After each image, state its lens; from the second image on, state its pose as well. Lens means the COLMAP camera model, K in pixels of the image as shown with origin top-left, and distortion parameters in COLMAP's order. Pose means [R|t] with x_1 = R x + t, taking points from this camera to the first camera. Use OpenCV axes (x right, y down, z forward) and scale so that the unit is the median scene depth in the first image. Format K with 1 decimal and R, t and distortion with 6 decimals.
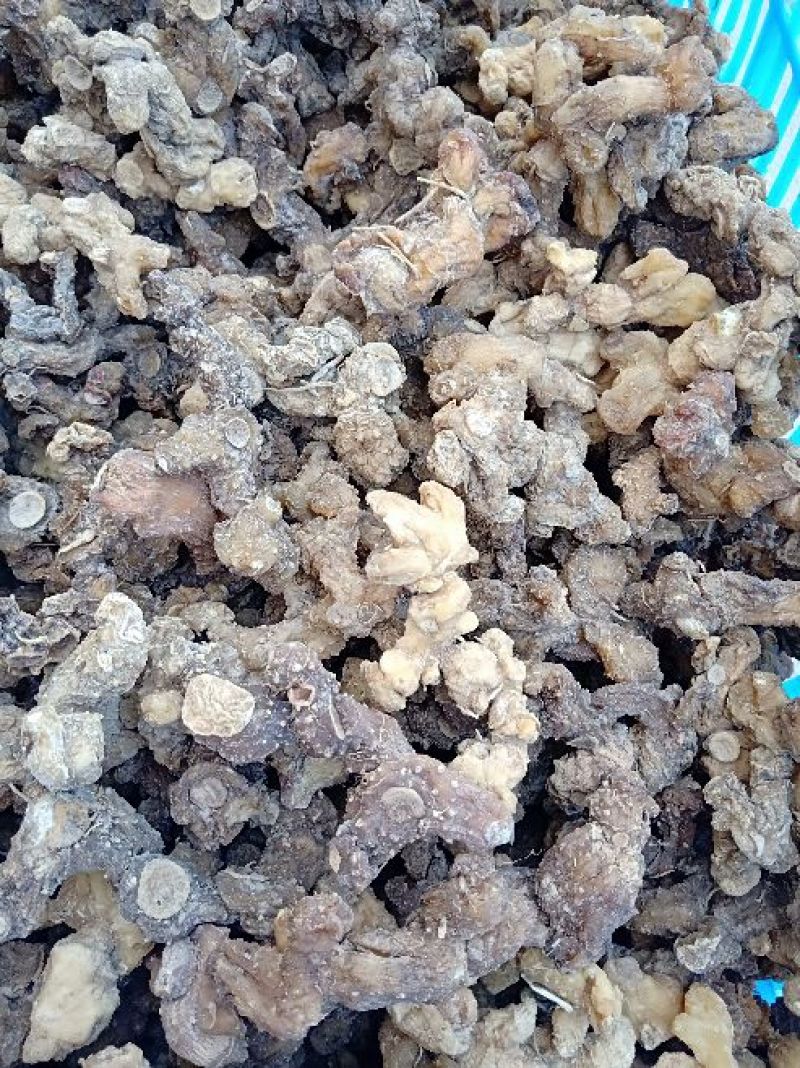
lens RADIAL K [[908.2, 0, 397.0], [0, 908.2, 512.4], [0, 0, 1]] dist [0.106904, -0.169362]
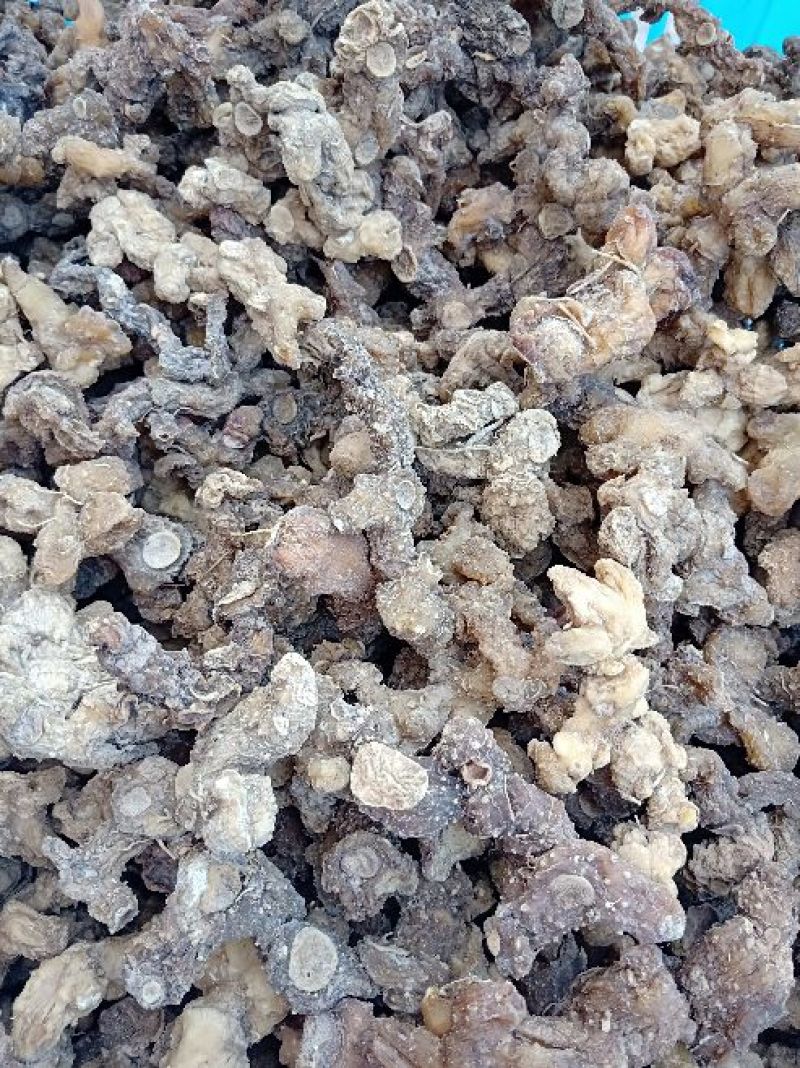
lens RADIAL K [[908.2, 0, 397.0], [0, 908.2, 512.4], [0, 0, 1]] dist [0.106904, -0.169362]
pose [[0.997559, 0.067532, 0.017758, -0.186093], [-0.067082, 0.997439, -0.024809, -0.039585], [-0.019388, 0.023557, 0.999534, 0.010766]]
